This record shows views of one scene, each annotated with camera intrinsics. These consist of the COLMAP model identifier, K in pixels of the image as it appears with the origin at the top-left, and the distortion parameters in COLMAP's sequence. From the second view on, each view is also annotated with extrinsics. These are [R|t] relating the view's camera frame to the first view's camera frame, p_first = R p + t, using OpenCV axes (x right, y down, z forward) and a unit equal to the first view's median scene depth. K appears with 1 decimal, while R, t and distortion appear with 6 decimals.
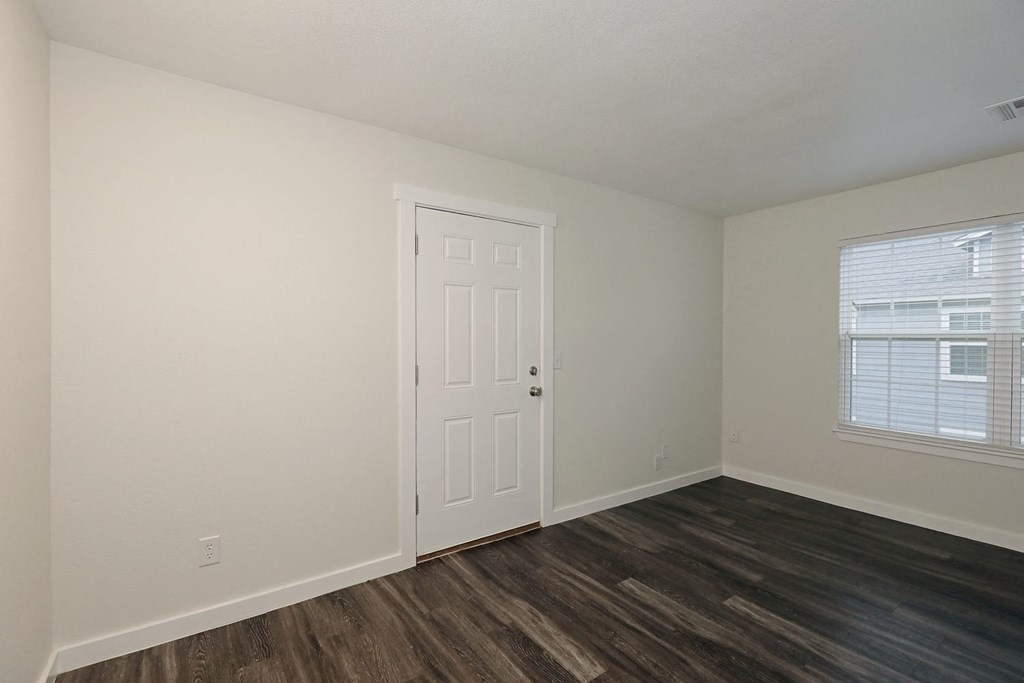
lens RADIAL K [[457.1, 0, 505.0], [0, 457.1, 343.7], [0, 0, 1]] dist [-0.012405, -0.000237]
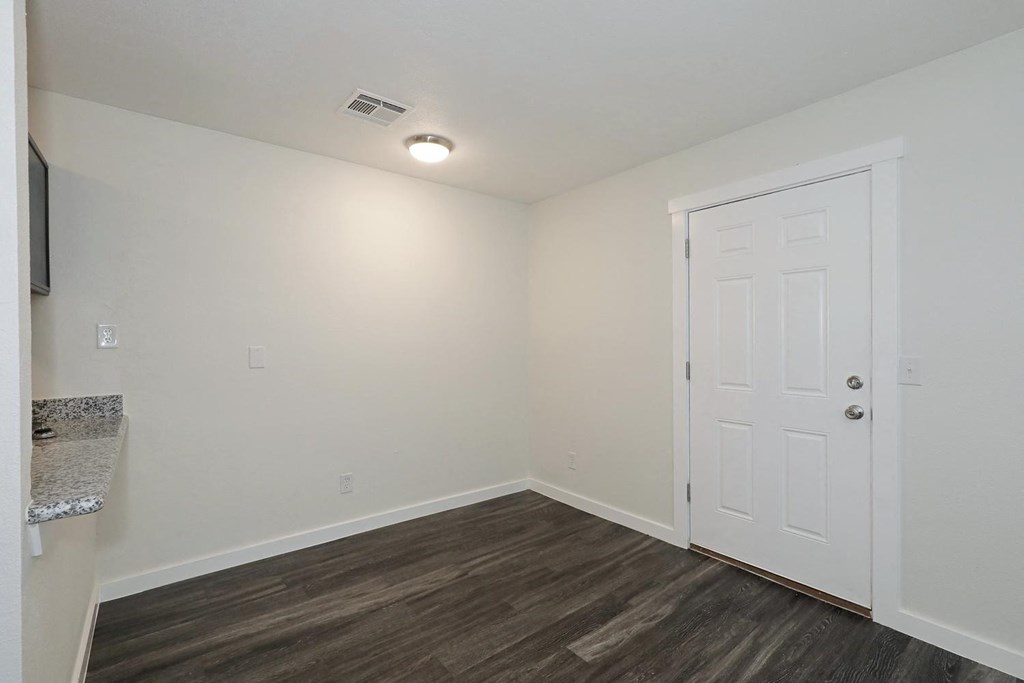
lens RADIAL K [[457.1, 0, 515.8], [0, 457.1, 341.2], [0, 0, 1]] dist [-0.012405, -0.000237]
pose [[0.070338, 0.005244, -0.997509, 0.908855], [-0.009369, 0.999946, 0.004596, -0.001619], [0.997479, 0.009022, 0.070383, 0.565199]]
